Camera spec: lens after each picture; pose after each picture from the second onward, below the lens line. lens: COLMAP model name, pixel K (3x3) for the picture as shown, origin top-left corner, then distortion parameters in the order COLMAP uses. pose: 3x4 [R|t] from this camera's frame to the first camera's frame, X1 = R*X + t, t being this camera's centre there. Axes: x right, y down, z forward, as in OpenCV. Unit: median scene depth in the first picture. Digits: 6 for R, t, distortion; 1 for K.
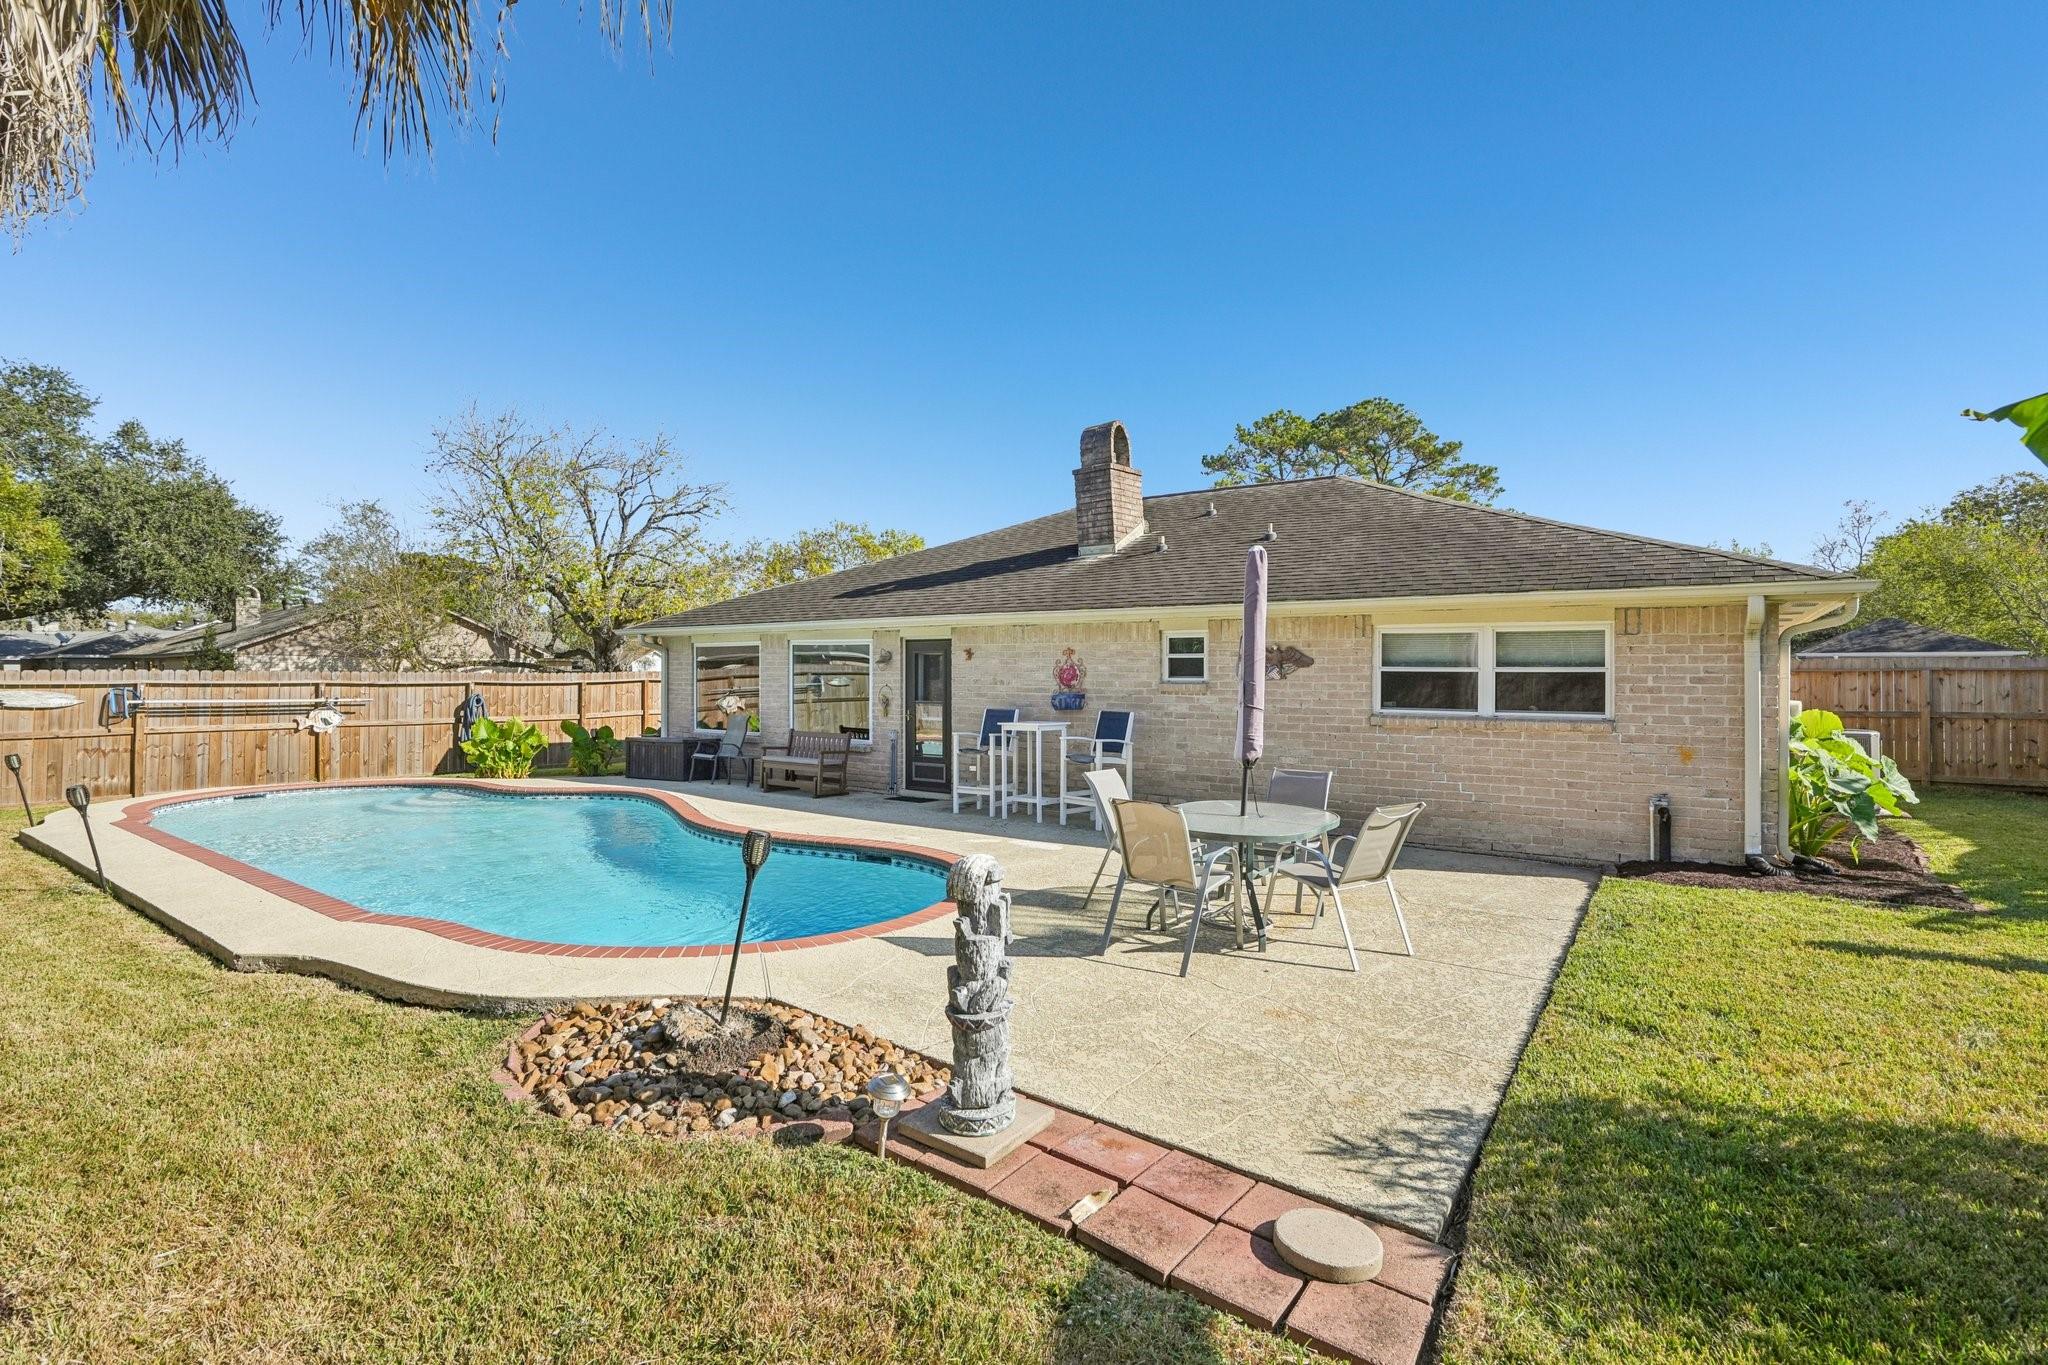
lens RADIAL K [[966.5, 0, 1030.0], [0, 966.5, 689.2], [0, 0, 1]] dist [-0.065147, 0.026416]
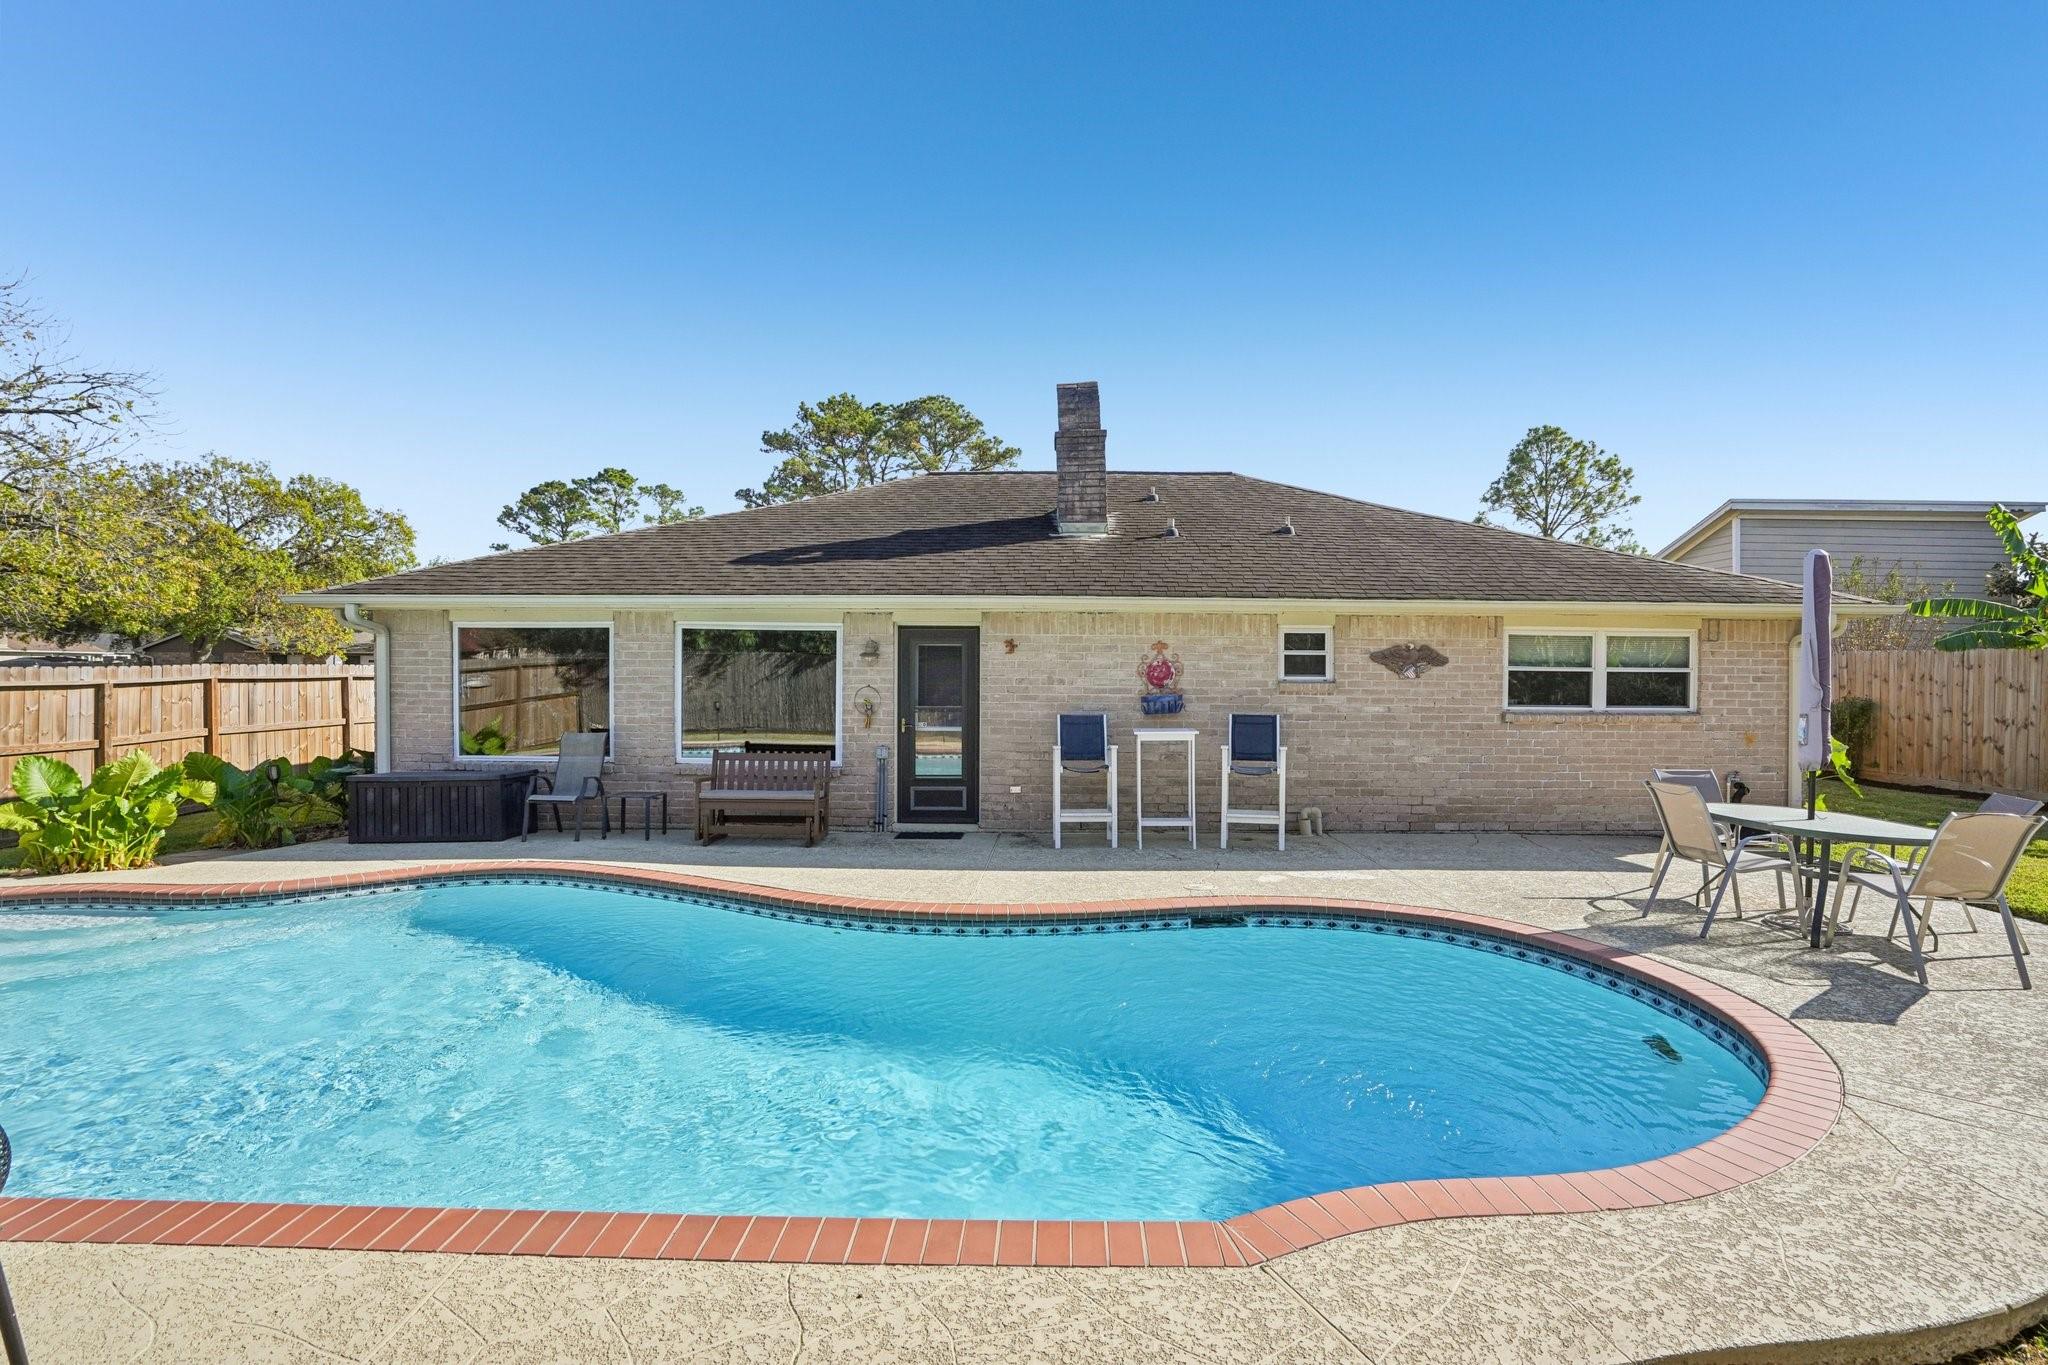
lens RADIAL K [[966.5, 0, 1030.0], [0, 966.5, 689.2], [0, 0, 1]] dist [-0.065147, 0.026416]
pose [[0.819704, -0.010989, 0.572682, -0.586850], [0.005674, 0.999923, 0.011065, -0.011324], [-0.572760, -0.005821, 0.819703, 0.394790]]
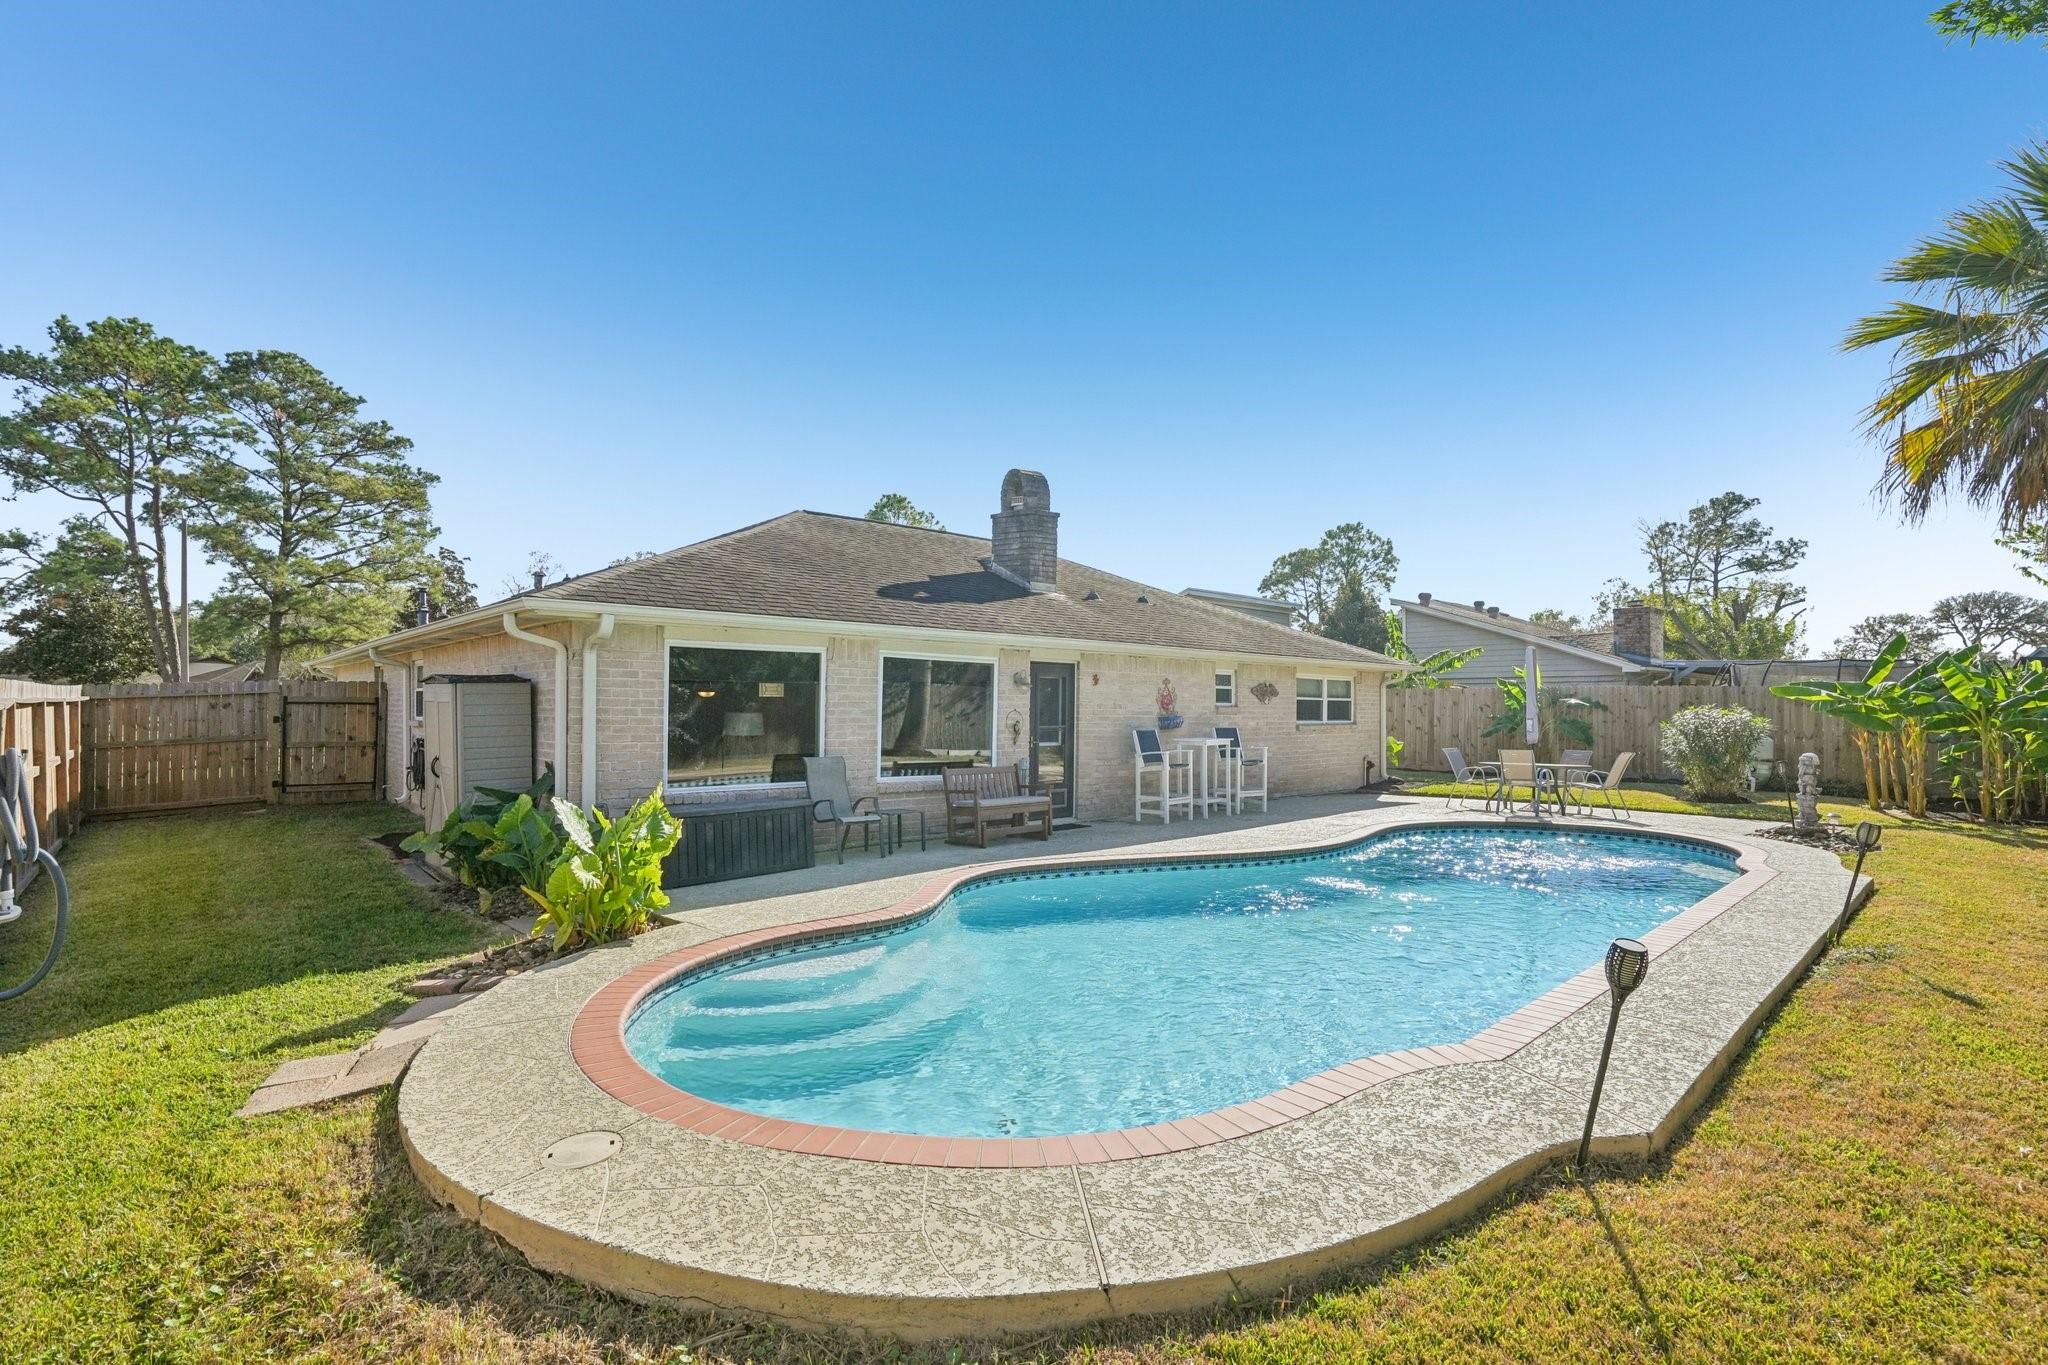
lens RADIAL K [[966.5, 0, 1030.0], [0, 966.5, 689.2], [0, 0, 1]] dist [-0.065147, 0.026416]
pose [[0.195700, 0.014168, 0.980562, -1.281519], [0.005854, 0.999861, -0.015615, -0.011601], [-0.980646, 0.008797, 0.195590, 1.004610]]
